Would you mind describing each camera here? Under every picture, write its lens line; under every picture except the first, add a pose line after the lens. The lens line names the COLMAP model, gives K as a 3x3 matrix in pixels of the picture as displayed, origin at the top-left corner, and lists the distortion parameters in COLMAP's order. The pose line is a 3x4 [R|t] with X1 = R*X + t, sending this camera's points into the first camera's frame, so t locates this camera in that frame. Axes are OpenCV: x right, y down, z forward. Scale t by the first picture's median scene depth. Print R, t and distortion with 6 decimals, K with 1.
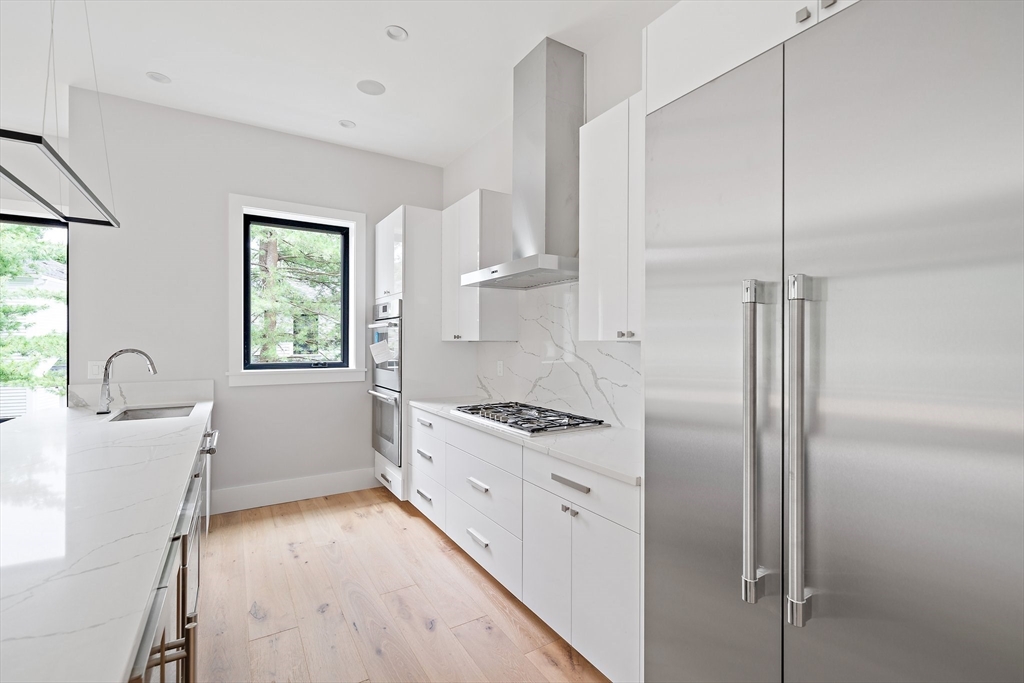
lens RADIAL K [[456.4, 0, 513.6], [0, 456.4, 341.8], [0, 0, 1]] dist [0.001299, -0.000073]
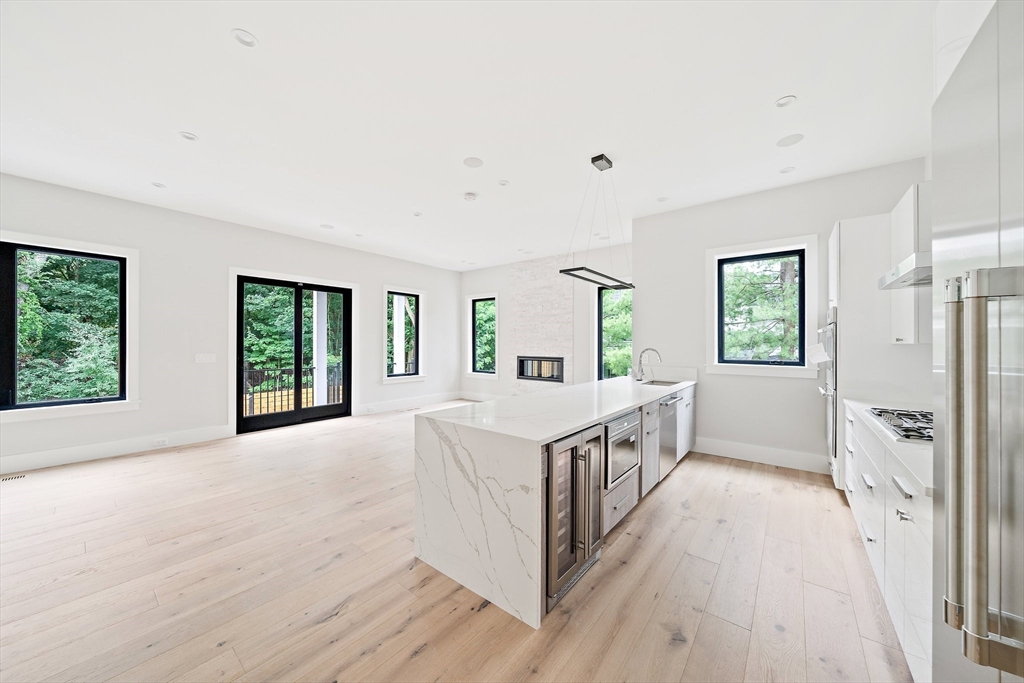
lens RADIAL K [[355.9, 0, 514.8], [0, 355.9, 341.5], [0, 0, 1]] dist [-0.005283, 0.000079]
pose [[0.337430, -0.005590, -0.941334, 0.304634], [-0.003239, 0.999970, -0.007099, 0.000564], [0.941345, 0.005445, 0.337401, -0.026425]]
